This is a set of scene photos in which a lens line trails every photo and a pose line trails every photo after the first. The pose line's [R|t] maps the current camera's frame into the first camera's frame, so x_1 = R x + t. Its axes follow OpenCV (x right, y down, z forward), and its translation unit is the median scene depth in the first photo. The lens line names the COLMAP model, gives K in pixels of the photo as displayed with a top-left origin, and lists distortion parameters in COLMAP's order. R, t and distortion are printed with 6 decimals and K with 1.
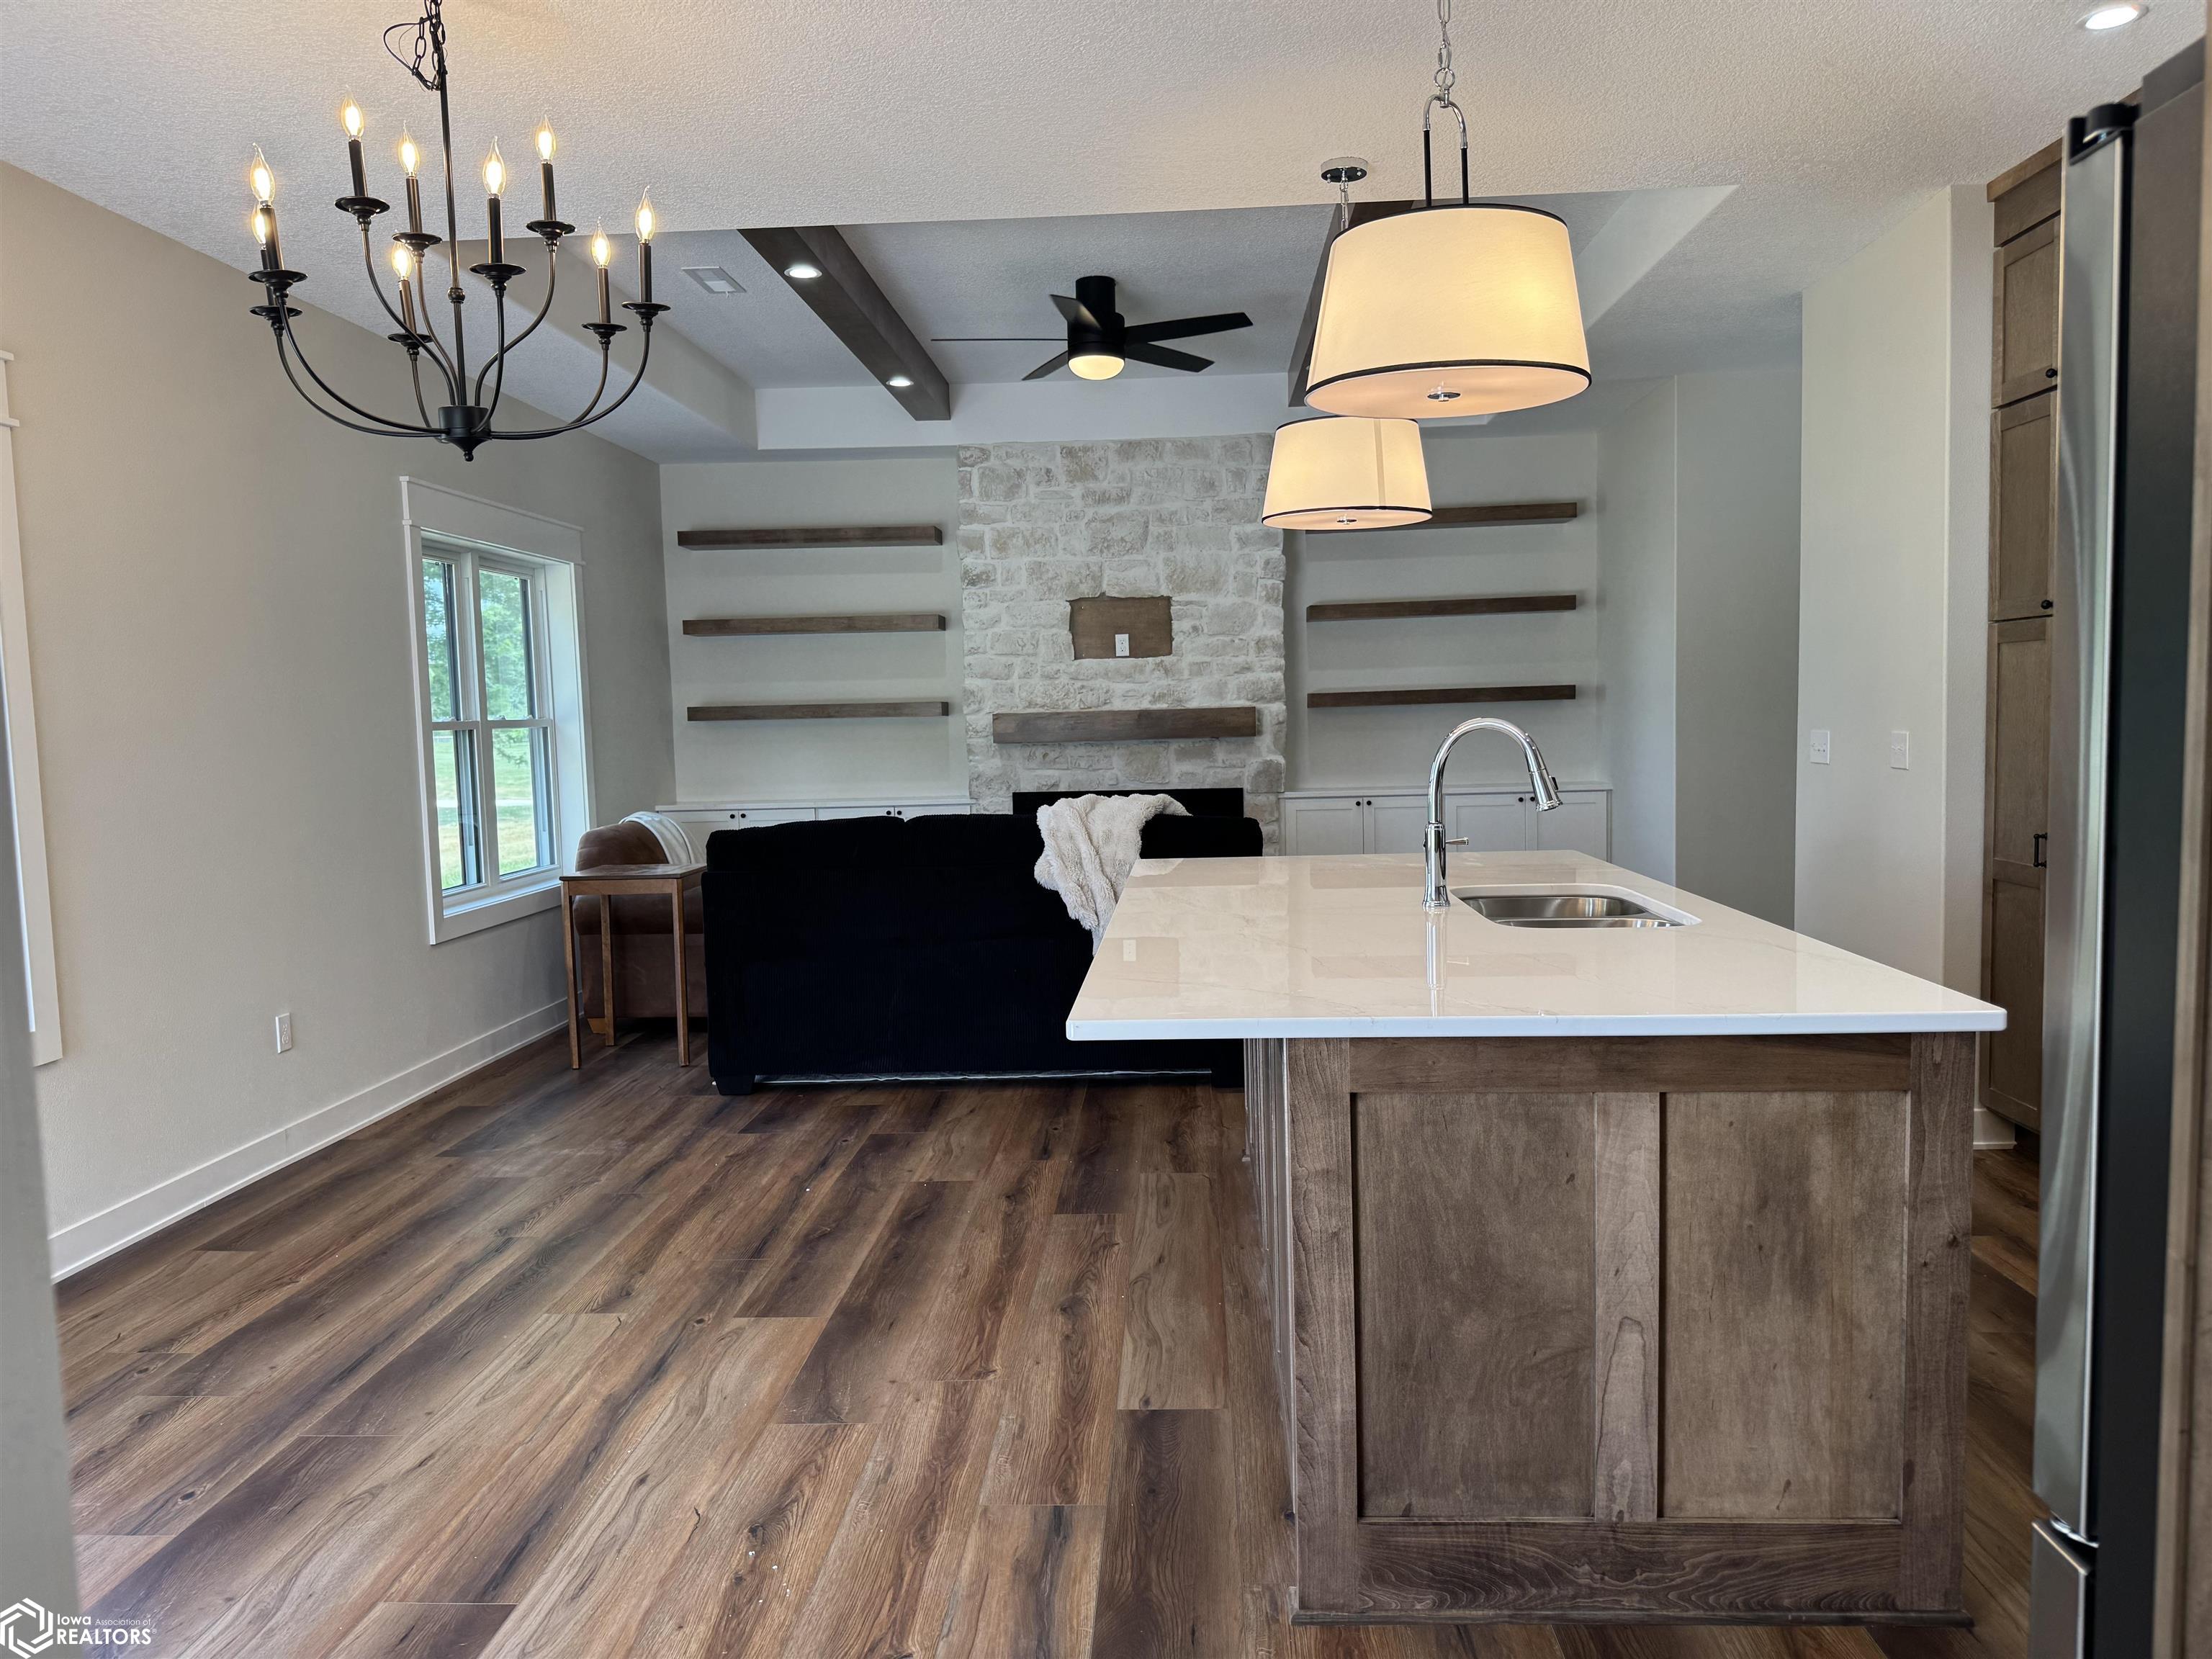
lens RADIAL K [[1591.8, 0, 1095.9], [0, 1591.8, 837.9], [0, 0, 1]] dist [0.044021, -0.046110]
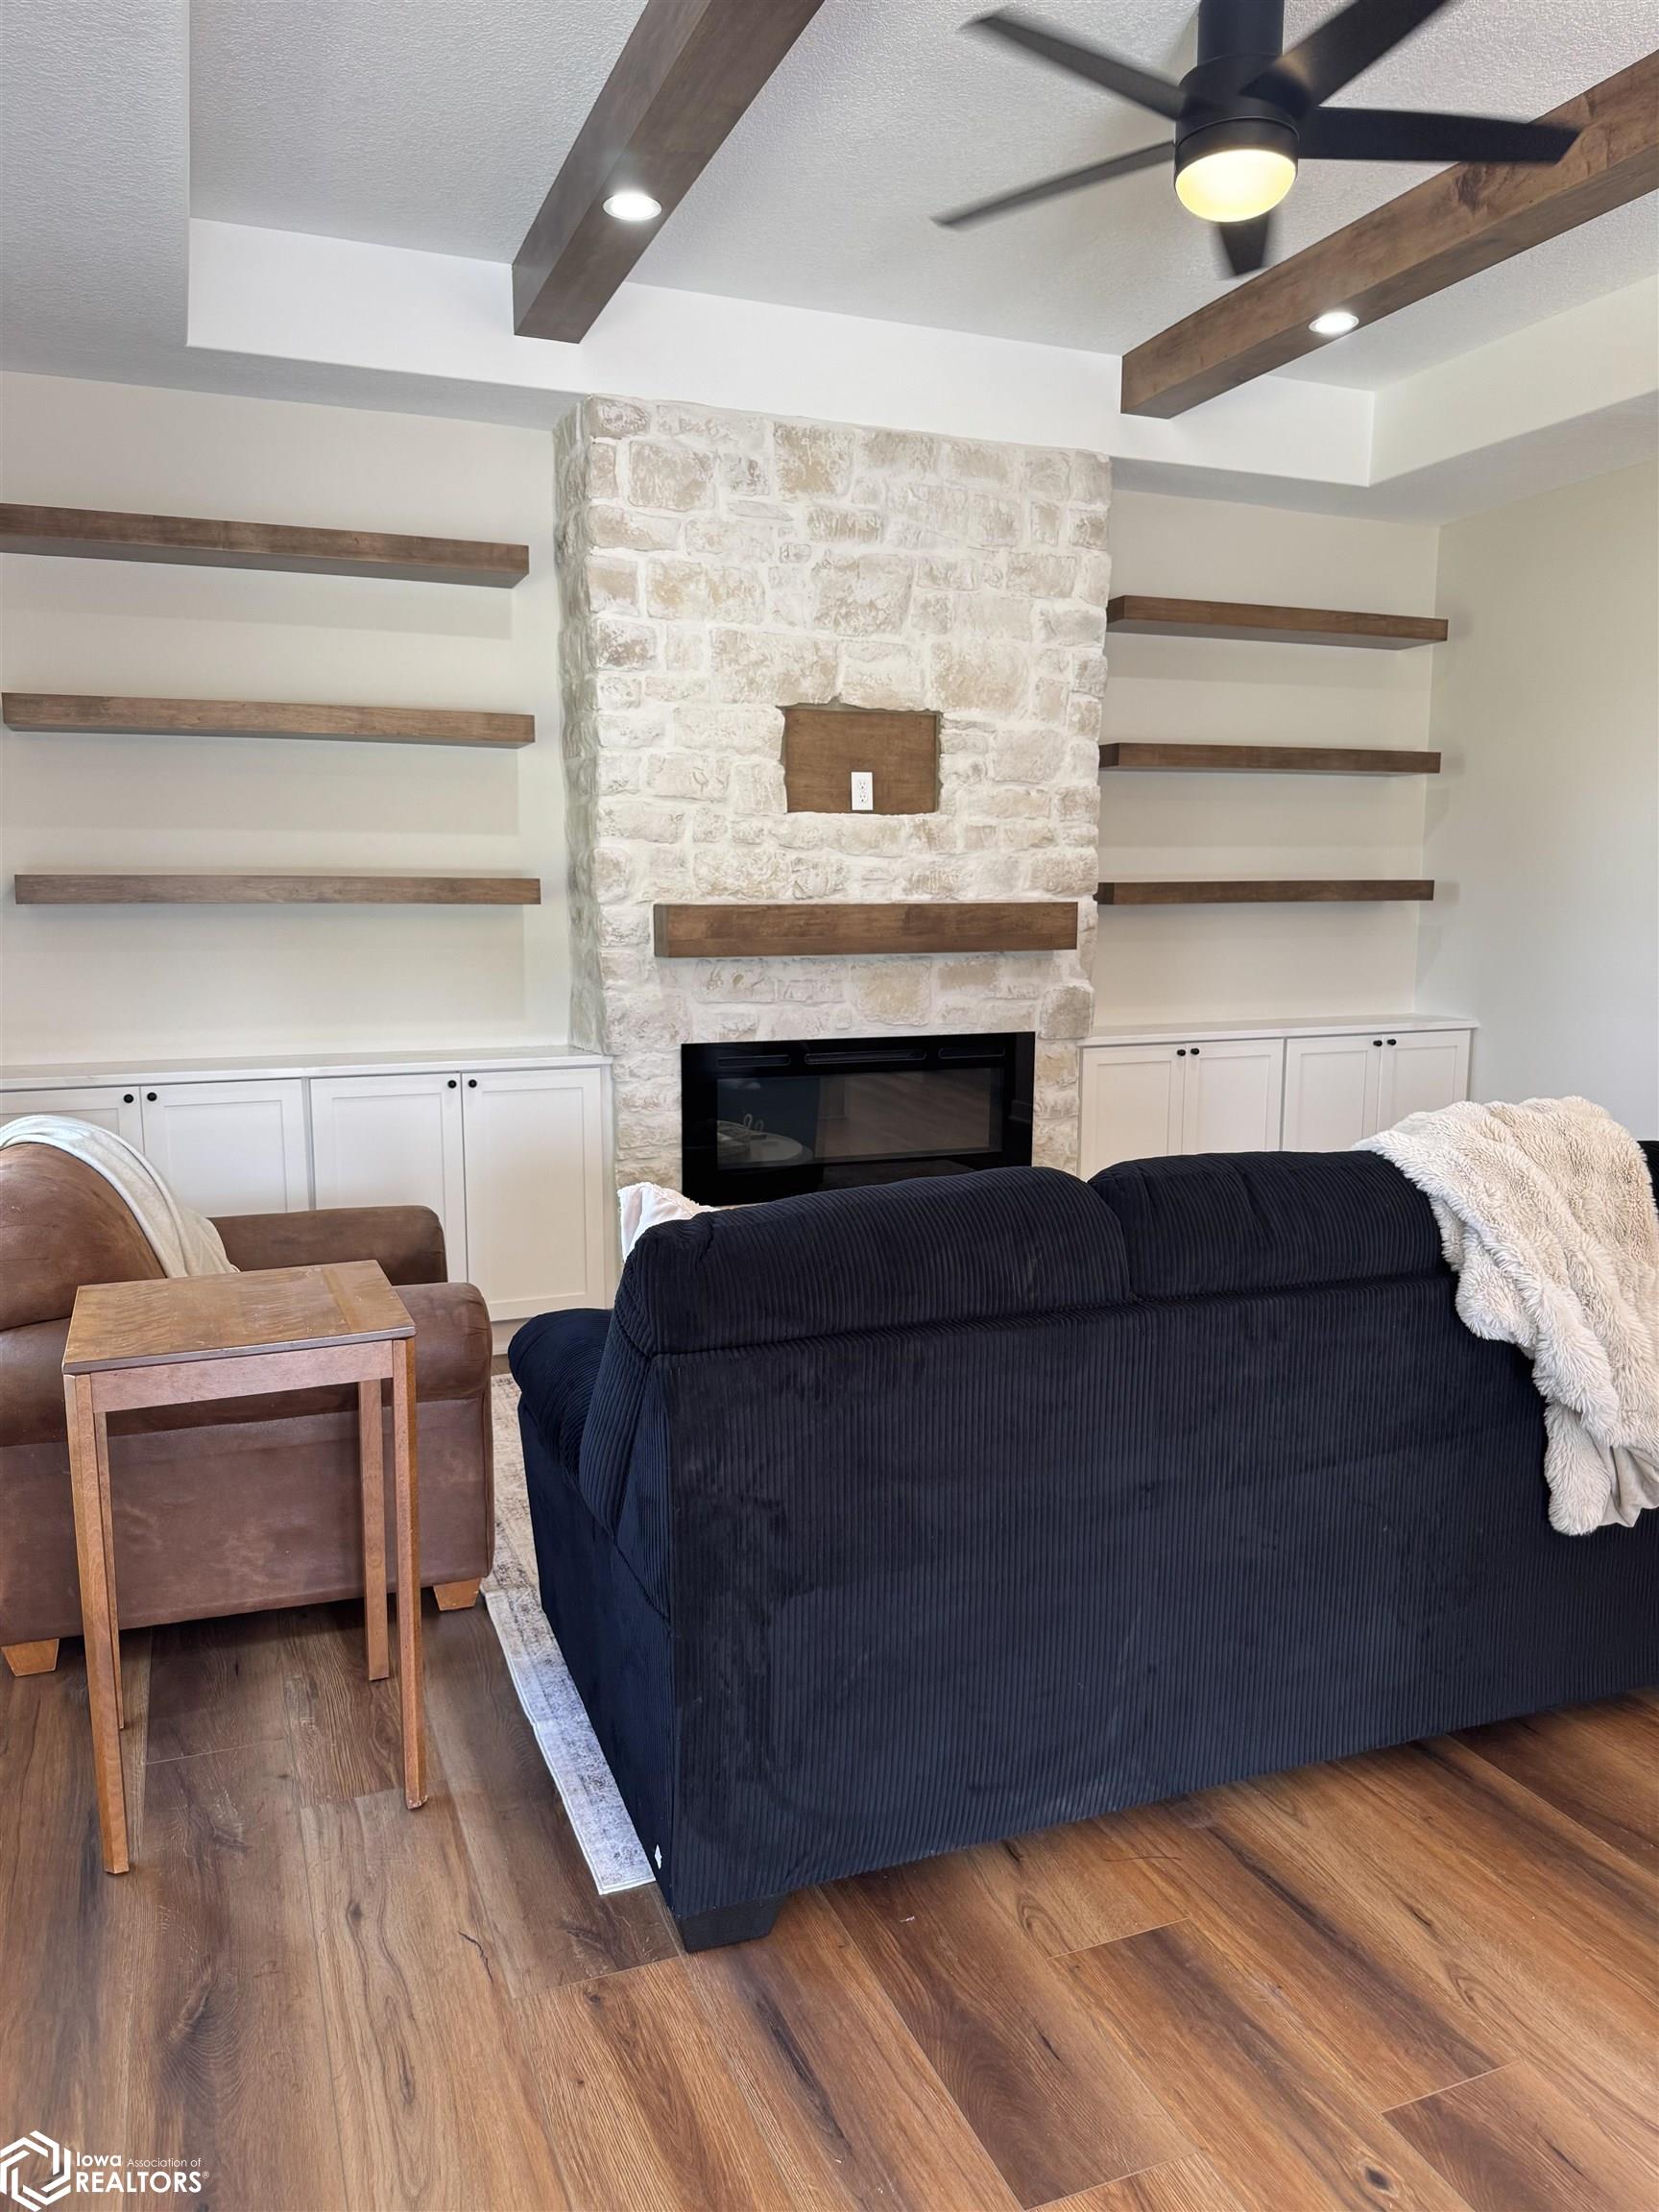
lens RADIAL K [[1591.8, 0, 818.5], [0, 1591.8, 1127.6], [0, 0, 1]] dist [0.044021, -0.046110]
pose [[0.902223, -0.039158, 0.429489, -0.256238], [0.008781, 0.997331, 0.072486, -0.040275], [-0.431181, -0.061627, 0.900158, 0.473037]]
